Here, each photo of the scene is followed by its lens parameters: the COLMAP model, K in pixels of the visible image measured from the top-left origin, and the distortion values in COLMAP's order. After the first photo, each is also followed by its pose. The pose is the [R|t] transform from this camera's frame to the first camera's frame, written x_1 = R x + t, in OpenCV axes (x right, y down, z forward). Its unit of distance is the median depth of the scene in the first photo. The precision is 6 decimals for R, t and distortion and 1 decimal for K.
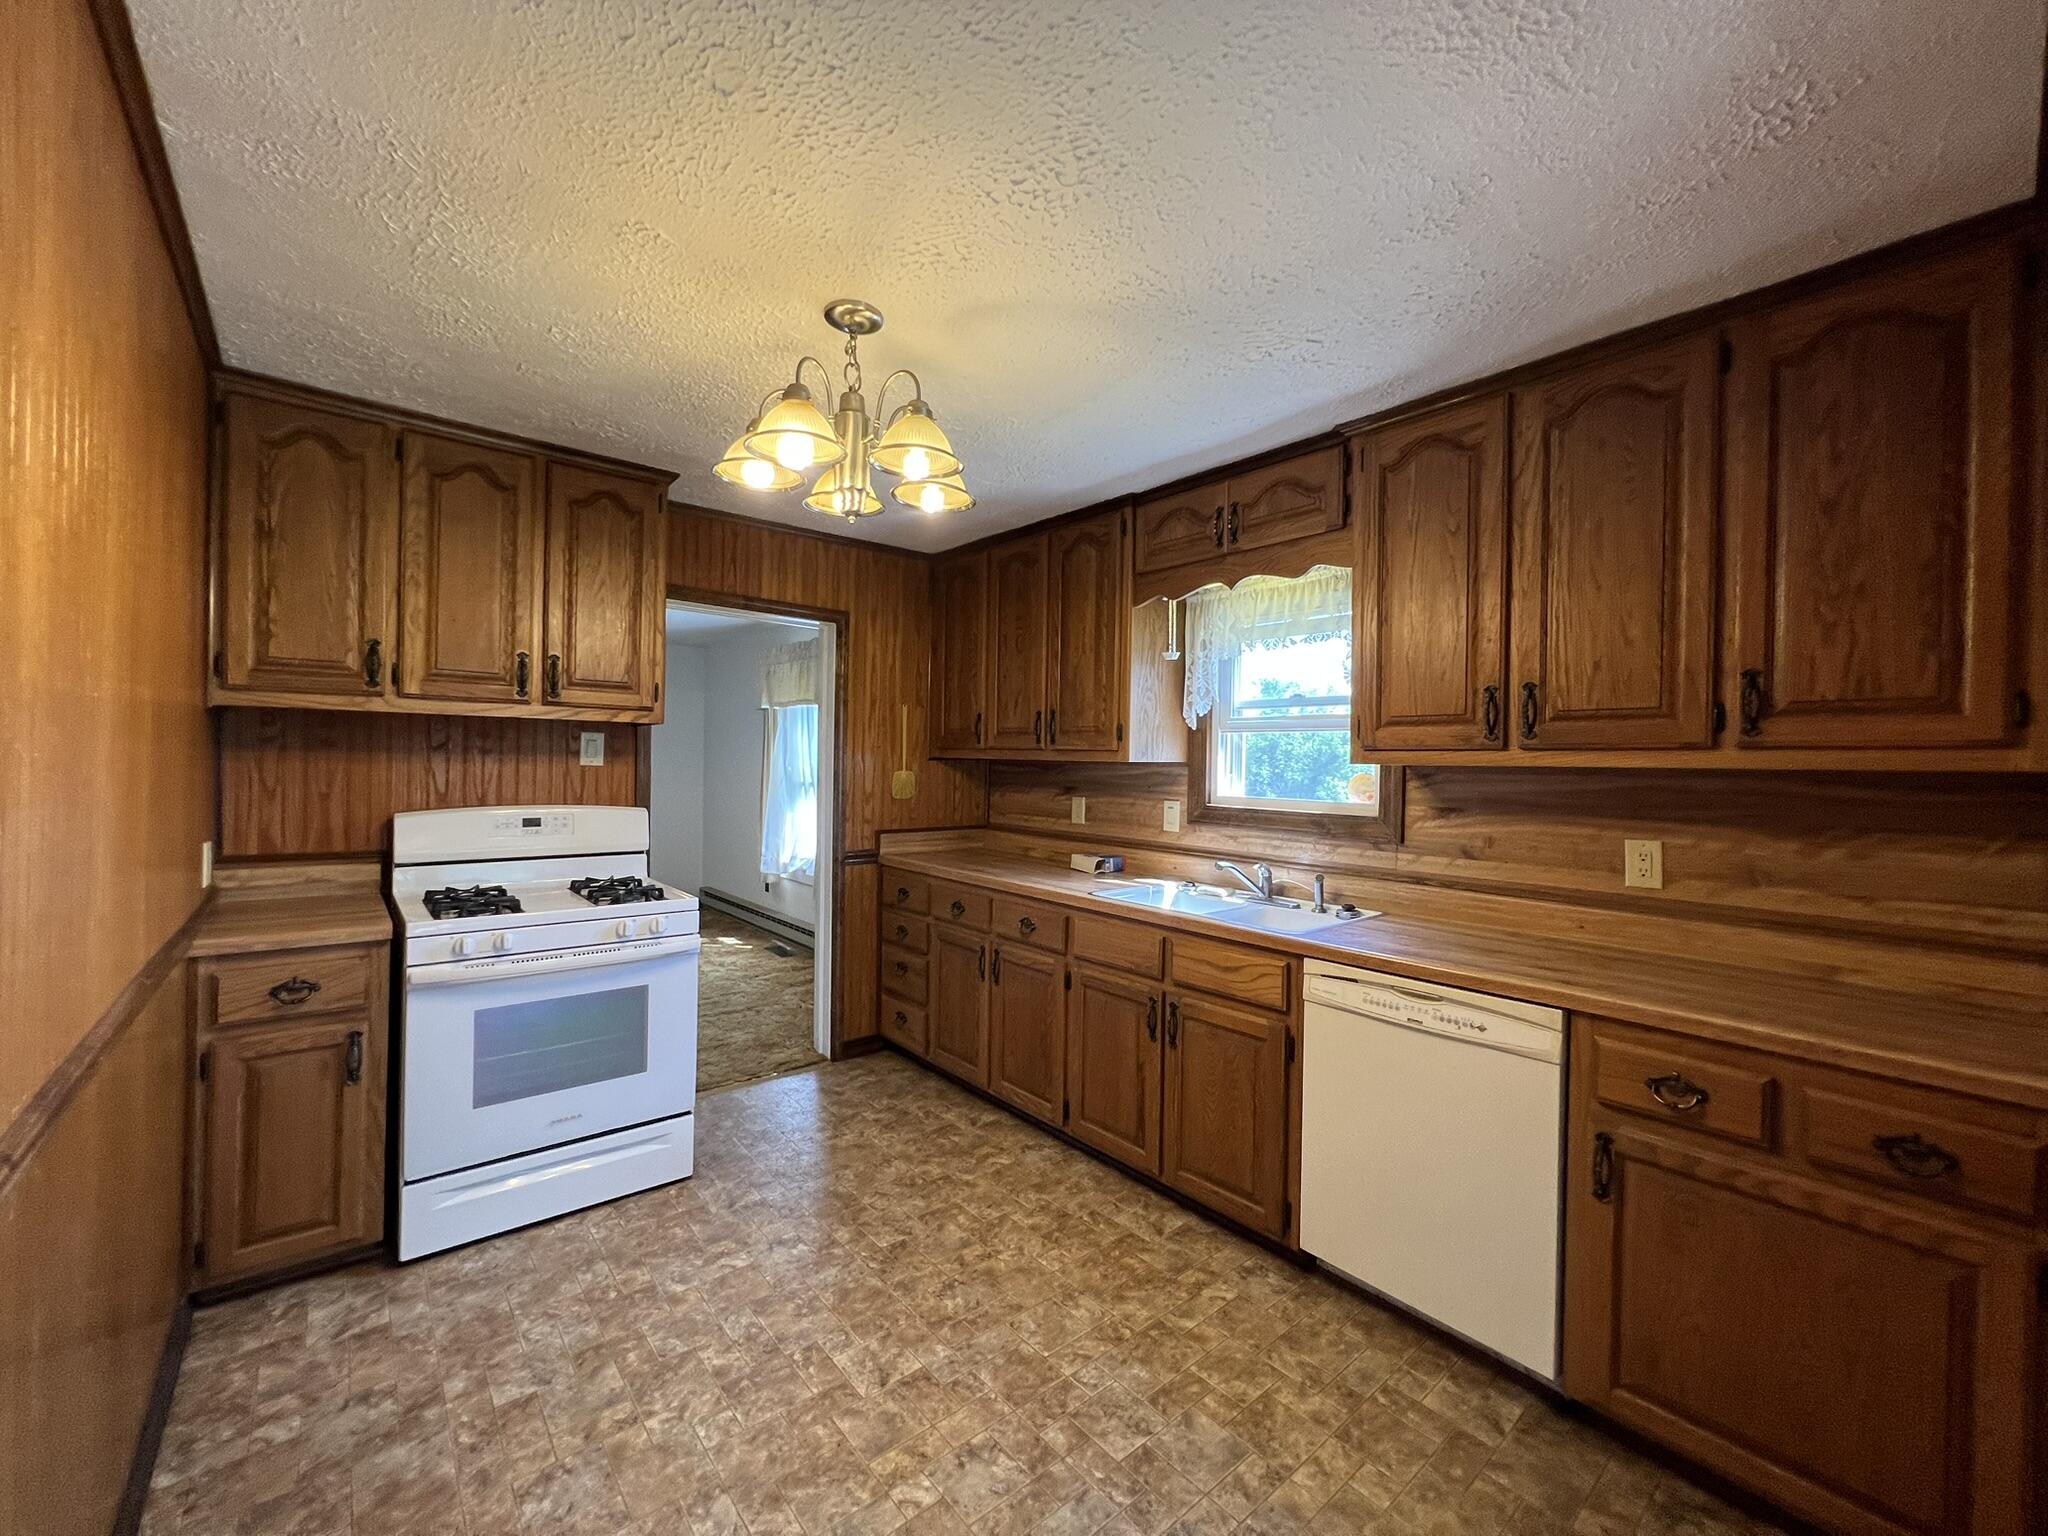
lens RADIAL K [[821.0, 0, 1024.6], [0, 821.0, 766.2], [0, 0, 1]] dist [-0.002861, 0.000844]
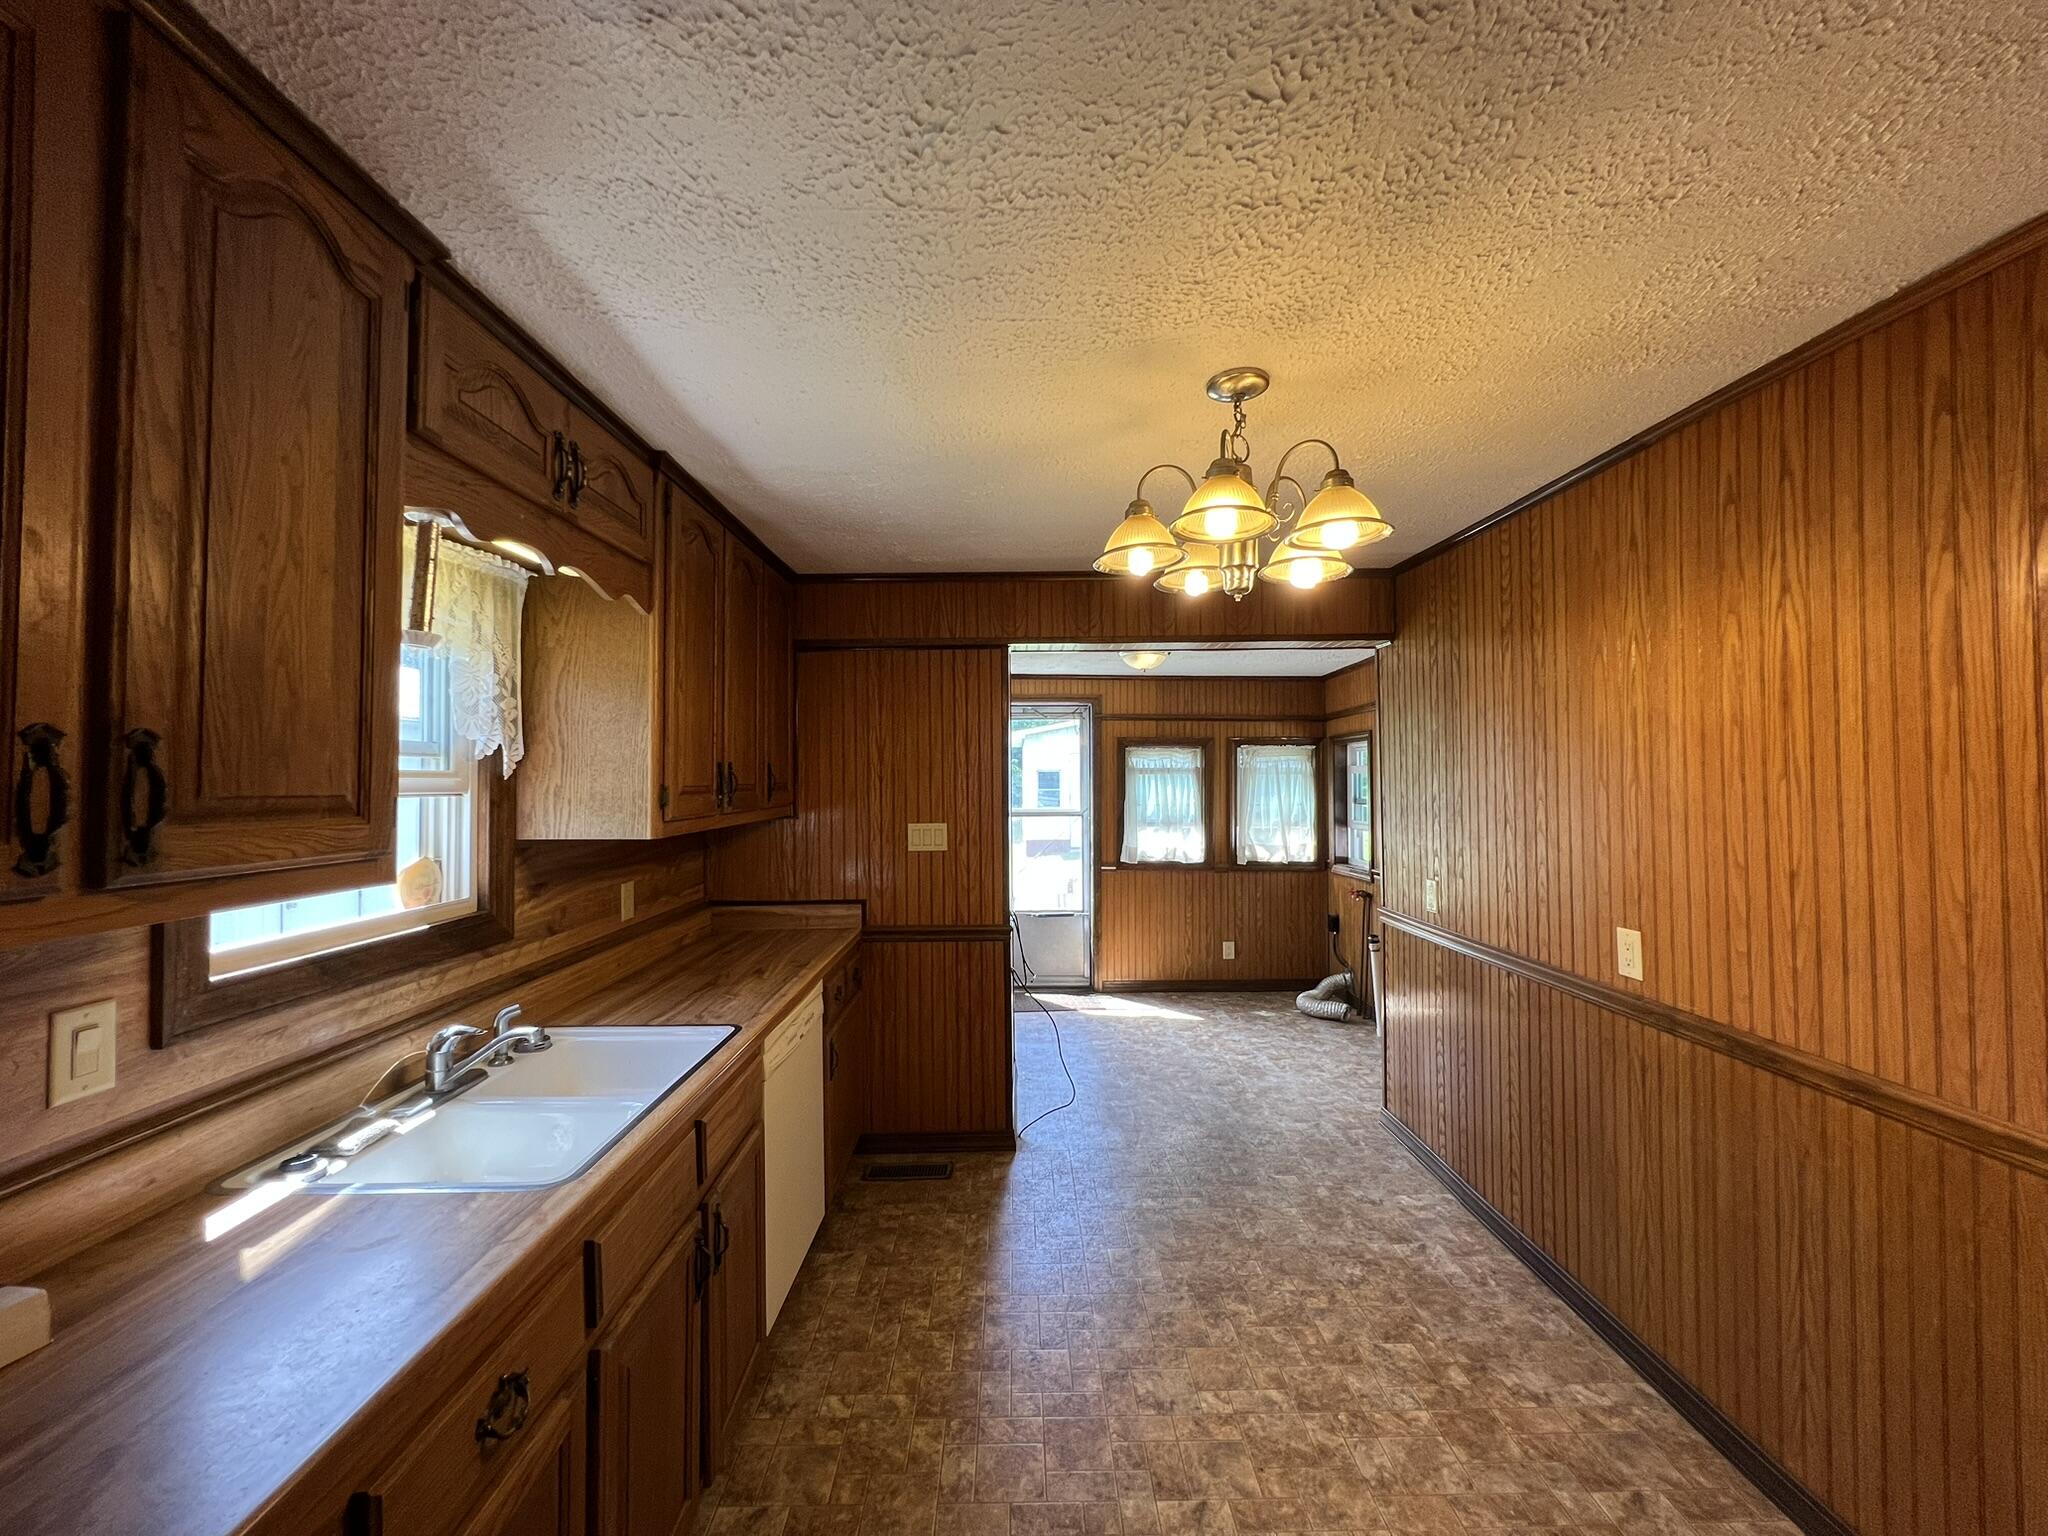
lens RADIAL K [[821.0, 0, 1024.6], [0, 821.0, 766.2], [0, 0, 1]] dist [-0.002861, 0.000844]
pose [[-0.772955, -0.003986, 0.634448, -0.469028], [-0.004471, 0.999990, 0.000836, -0.082730], [-0.634445, -0.002191, -0.772965, 1.428484]]
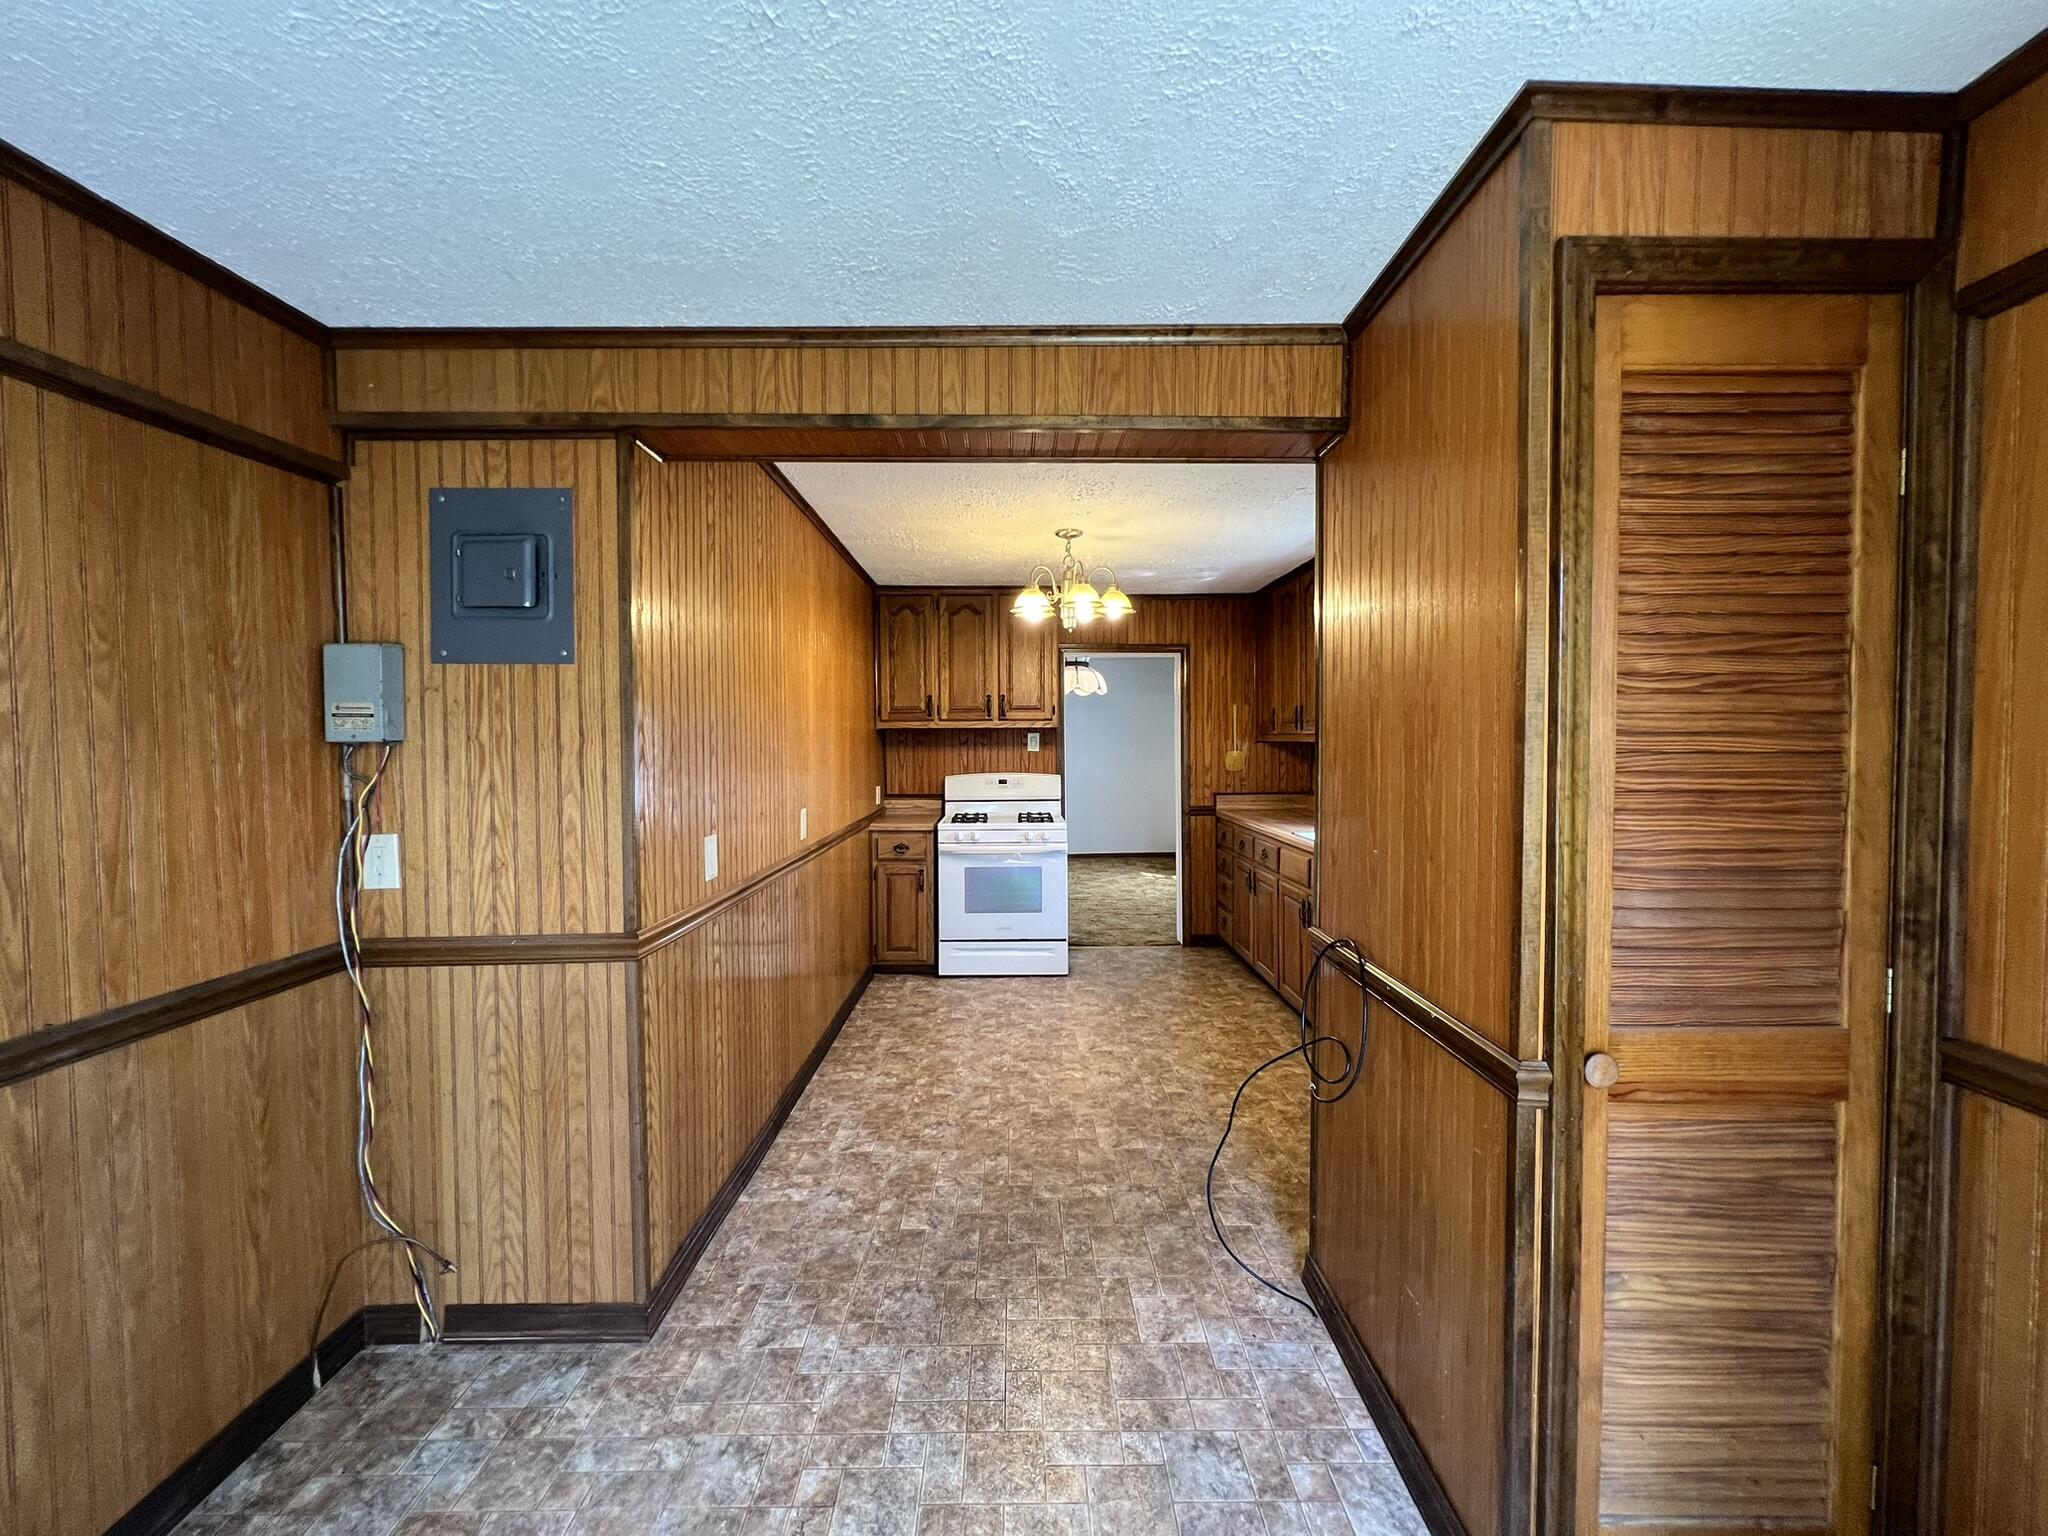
lens RADIAL K [[821.0, 0, 1024.6], [0, 821.0, 766.2], [0, 0, 1]] dist [-0.002861, 0.000844]
pose [[0.772217, -0.005454, -0.635335, 0.771285], [0.018923, 0.999717, 0.014418, 0.007347], [0.635077, -0.023156, 0.772102, -0.518164]]
